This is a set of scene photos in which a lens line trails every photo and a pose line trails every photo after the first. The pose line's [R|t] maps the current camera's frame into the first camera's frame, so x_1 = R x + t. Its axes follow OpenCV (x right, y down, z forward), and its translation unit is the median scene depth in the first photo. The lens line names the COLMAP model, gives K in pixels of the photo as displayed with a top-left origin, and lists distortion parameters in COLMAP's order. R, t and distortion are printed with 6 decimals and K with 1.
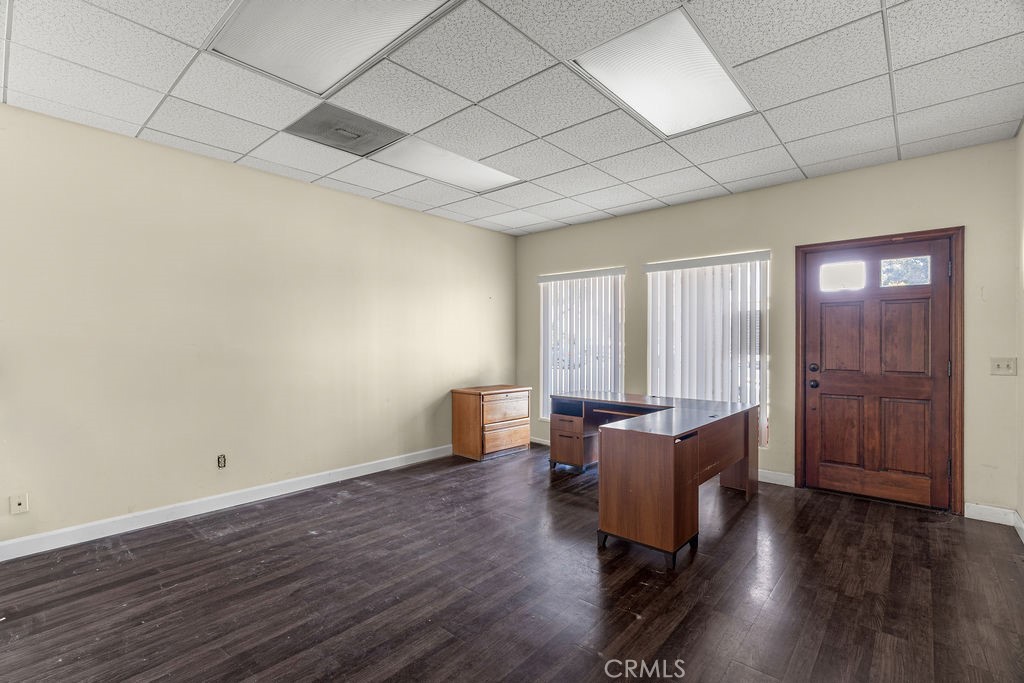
lens RADIAL K [[464.1, 0, 512.0], [0, 464.1, 341.5], [0, 0, 1]] dist [-0.004760, -0.000267]
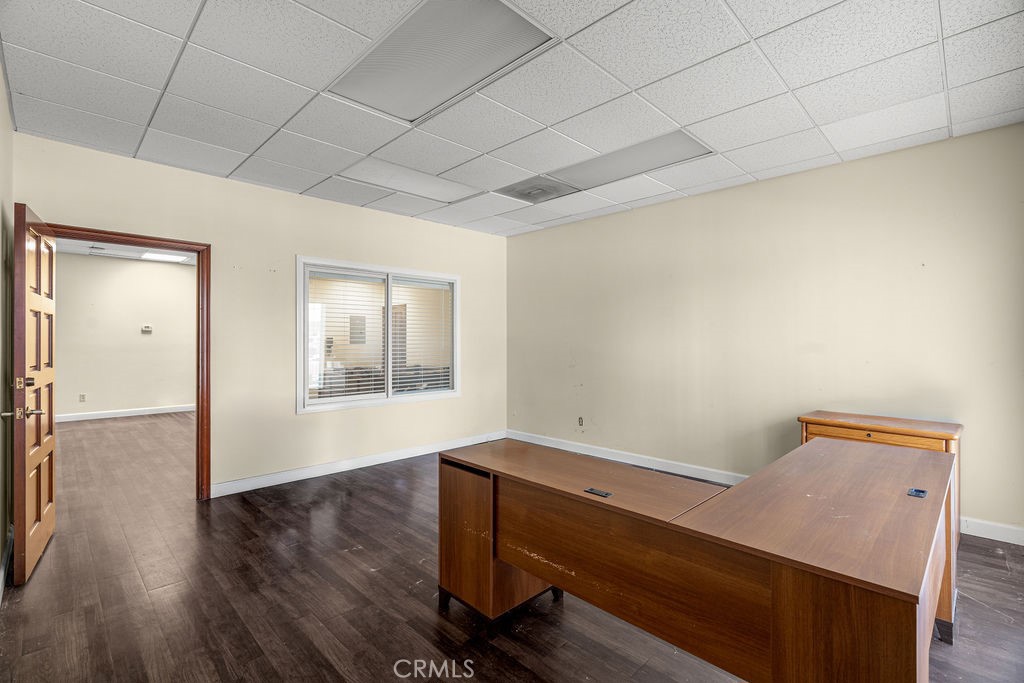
lens RADIAL K [[464.1, 0, 512.0], [0, 464.1, 341.5], [0, 0, 1]] dist [-0.004760, -0.000267]
pose [[-0.064920, 0.006137, -0.997872, 0.857007], [0.001463, 0.999981, 0.006055, -0.009316], [0.997889, -0.001067, -0.064928, 0.843806]]
